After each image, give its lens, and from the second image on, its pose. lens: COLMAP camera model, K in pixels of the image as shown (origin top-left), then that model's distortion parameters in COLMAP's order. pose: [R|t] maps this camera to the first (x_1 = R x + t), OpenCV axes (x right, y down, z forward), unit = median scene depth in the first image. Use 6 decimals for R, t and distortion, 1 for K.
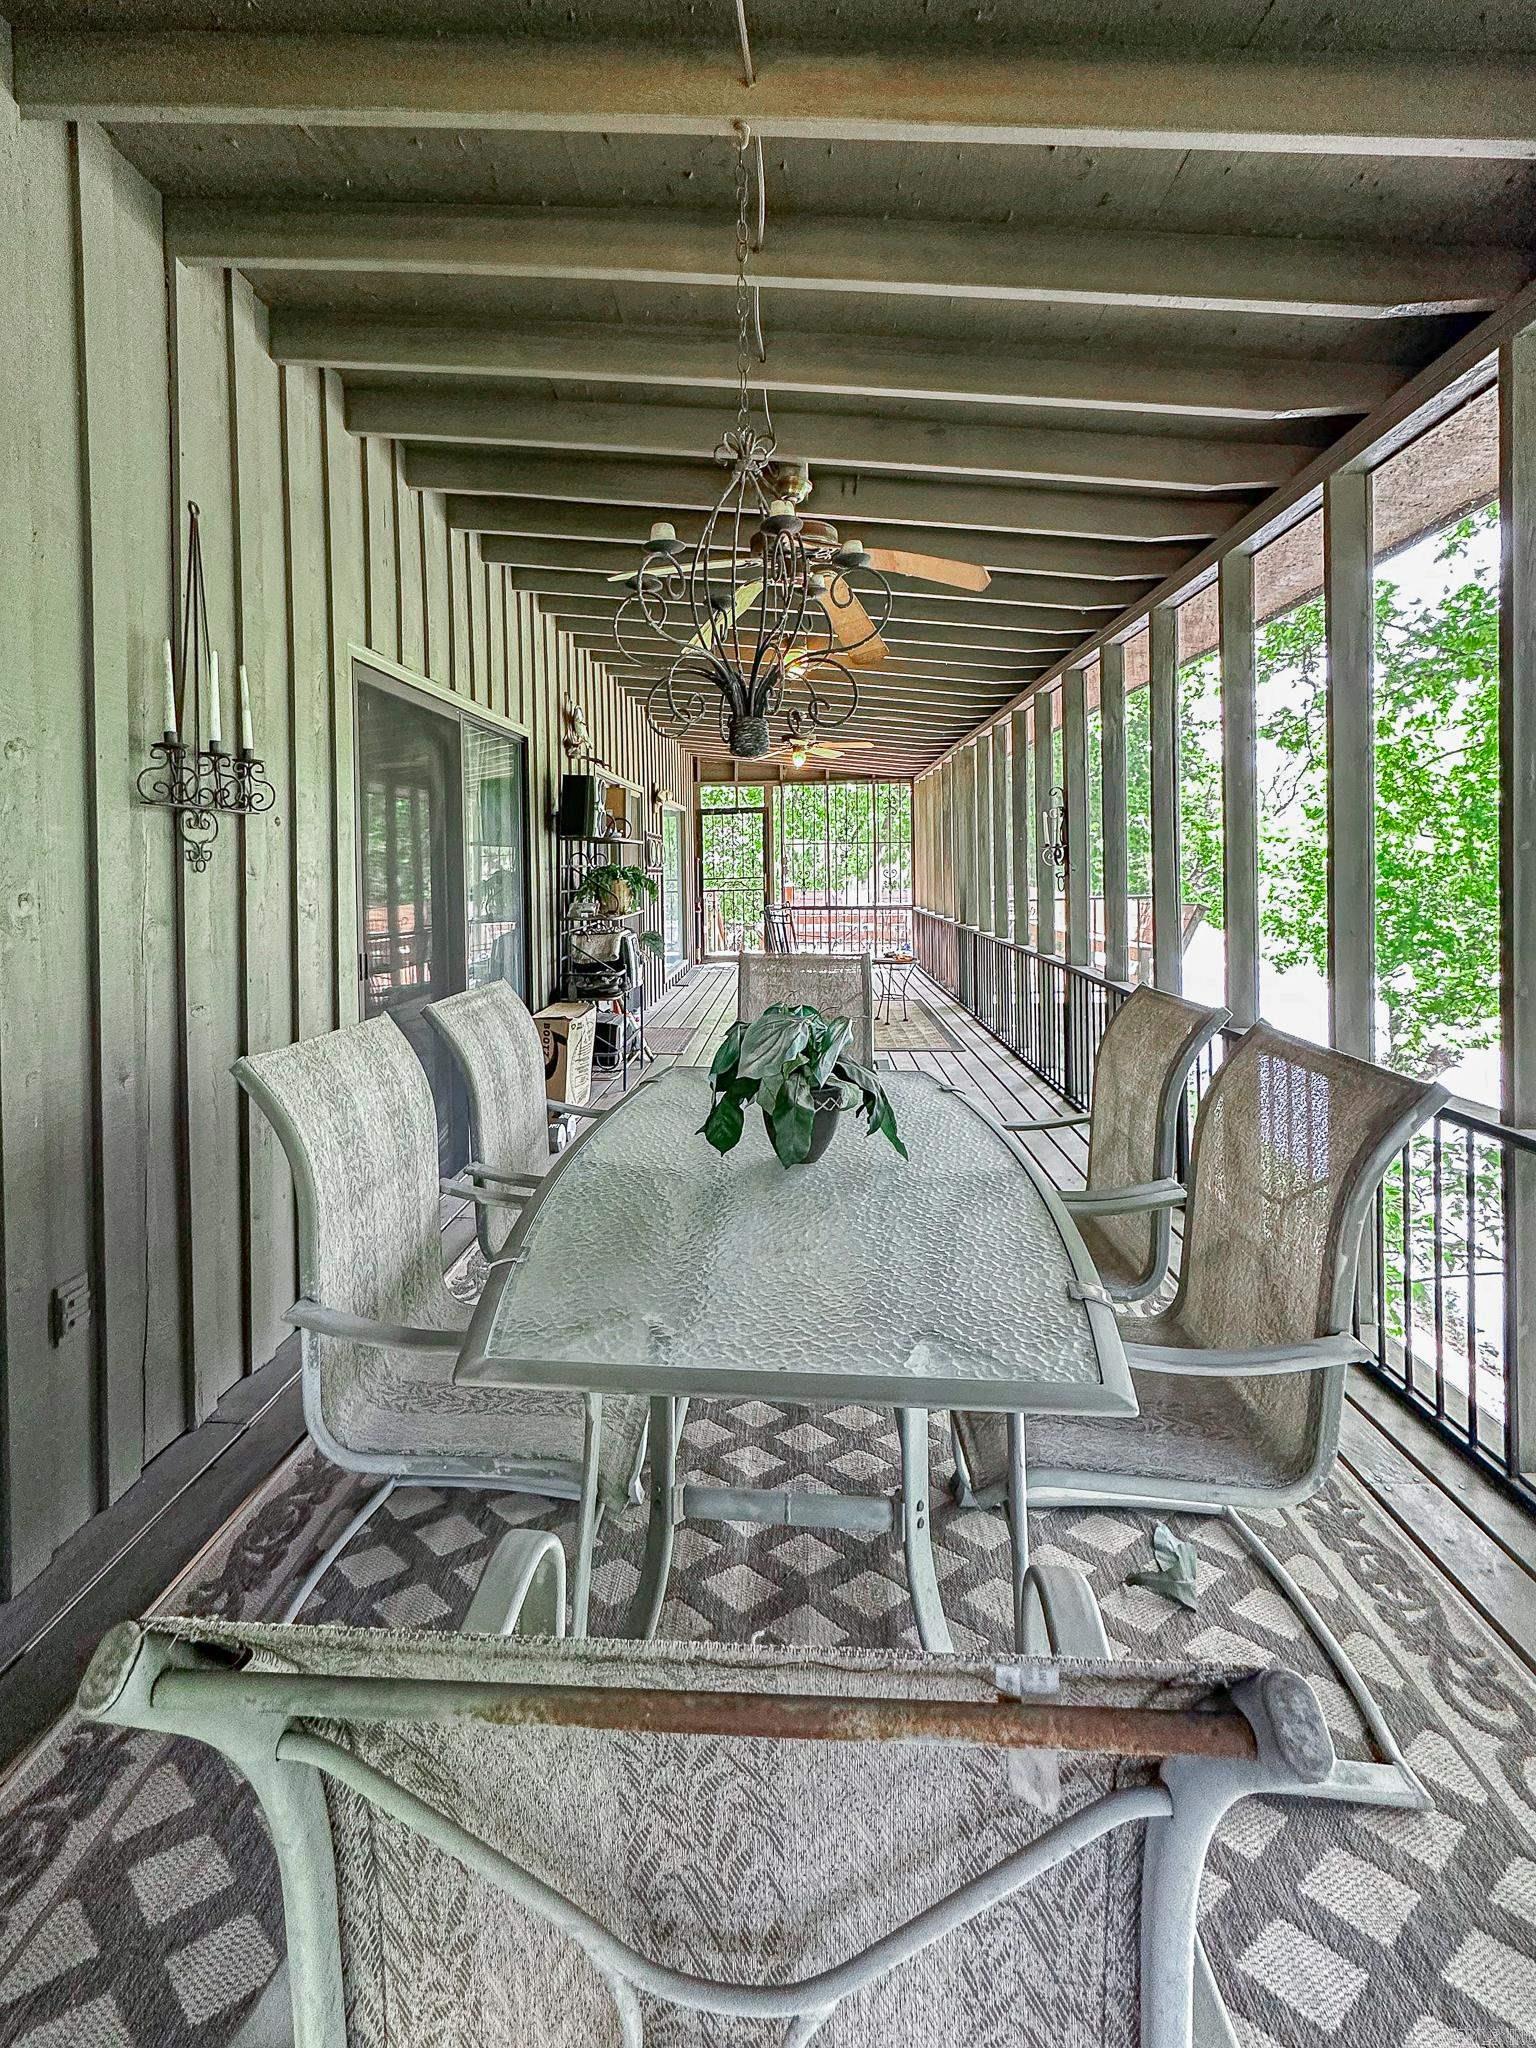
lens RADIAL K [[839.2, 0, 760.8], [0, 839.2, 899.6], [0, 0, 1]] dist [-0.001368, 0.000428]
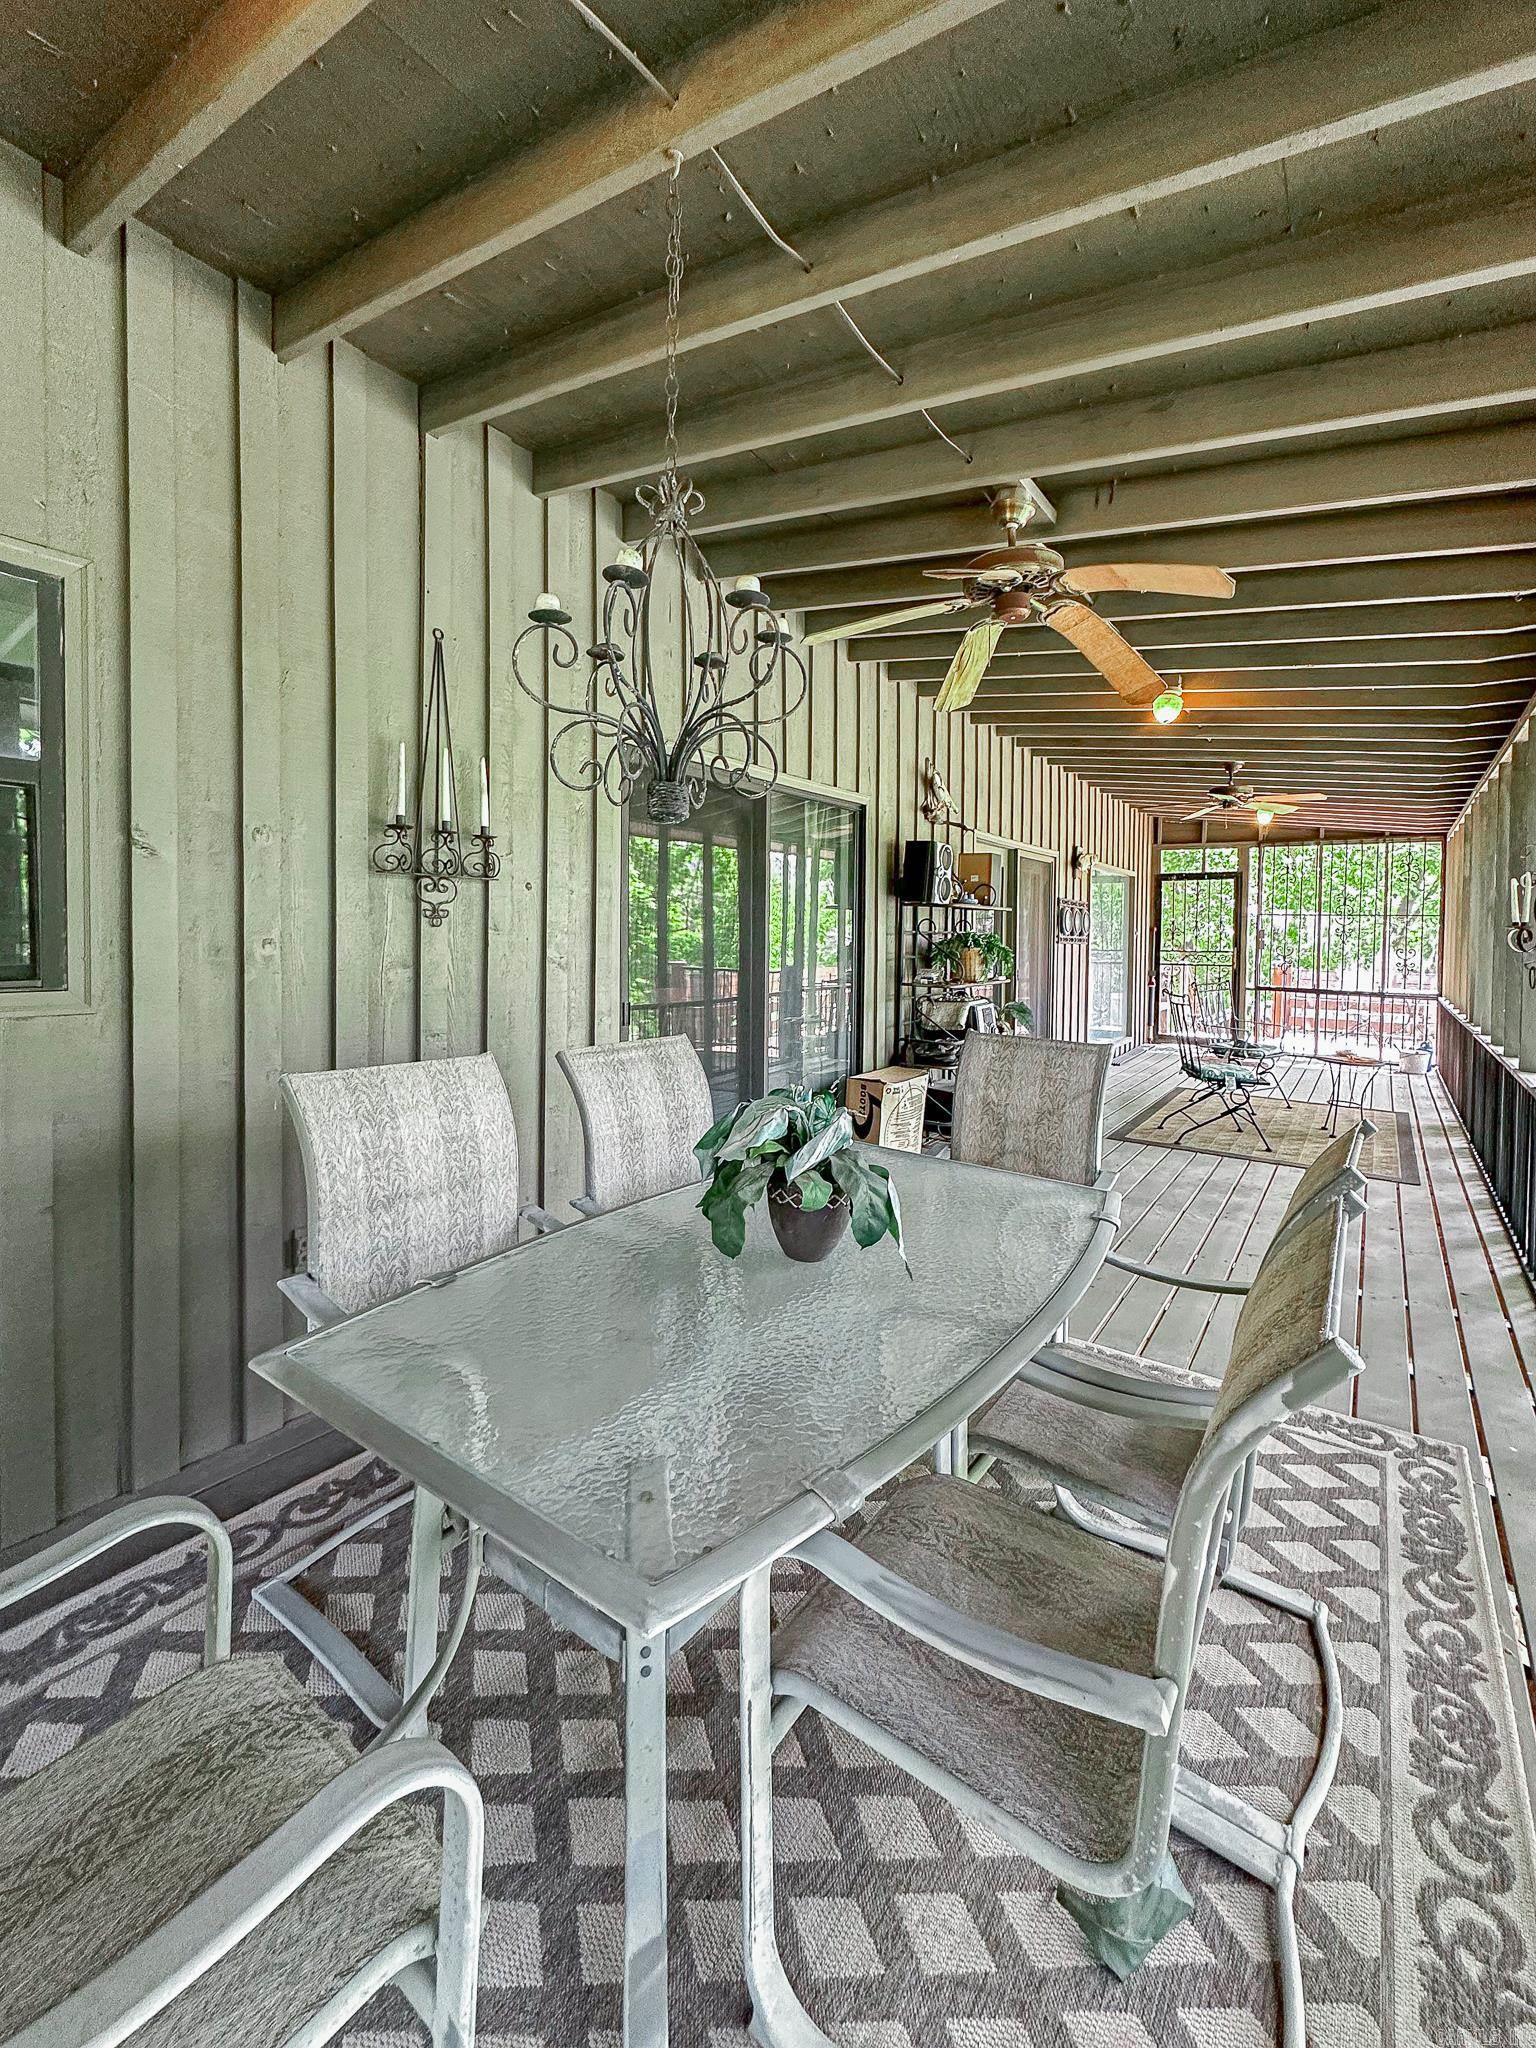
lens RADIAL K [[834.8, 0, 770.5], [0, 834.8, 978.6], [0, 0, 1]] dist [0.000051, 0.000517]
pose [[0.877518, 0.059598, -0.475825, 0.271182], [-0.051507, 0.998221, 0.030040, -0.014025], [0.476769, -0.001853, 0.879027, 0.107487]]
